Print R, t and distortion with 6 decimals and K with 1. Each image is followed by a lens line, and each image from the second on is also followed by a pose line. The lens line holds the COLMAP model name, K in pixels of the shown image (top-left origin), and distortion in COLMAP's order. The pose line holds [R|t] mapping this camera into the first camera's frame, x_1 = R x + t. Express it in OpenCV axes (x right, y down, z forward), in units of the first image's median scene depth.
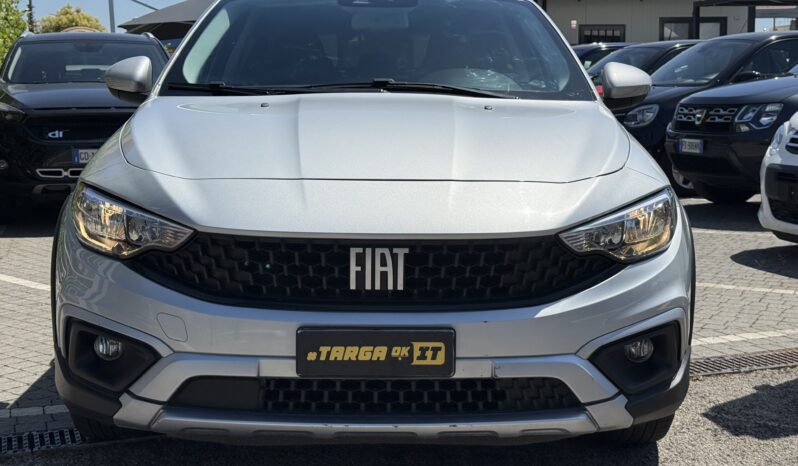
lens RADIAL K [[1149.7, 0, 399.0], [0, 1149.7, 233.0], [0, 0, 1]] dist [0.158251, -0.016951]
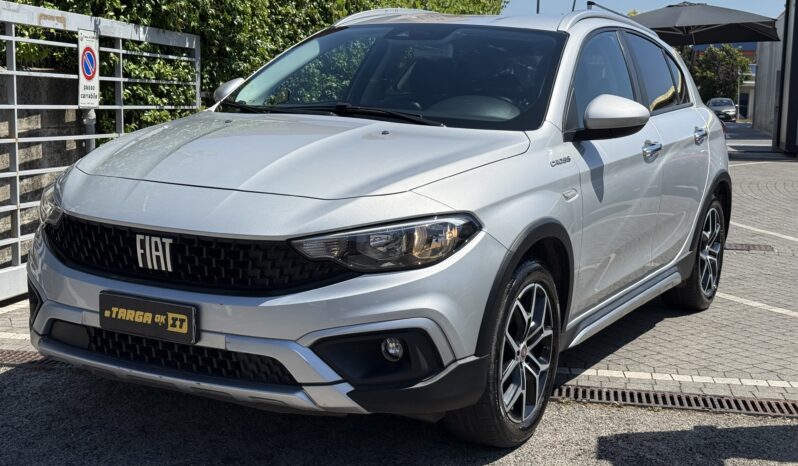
lens RADIAL K [[1149.7, 0, 399.0], [0, 1149.7, 233.0], [0, 0, 1]] dist [0.158251, -0.016951]
pose [[0.861497, 0.093265, -0.499124, 0.865722], [-0.093780, 0.995301, 0.024112, -0.048325], [0.499028, 0.026036, 0.866195, 0.010722]]
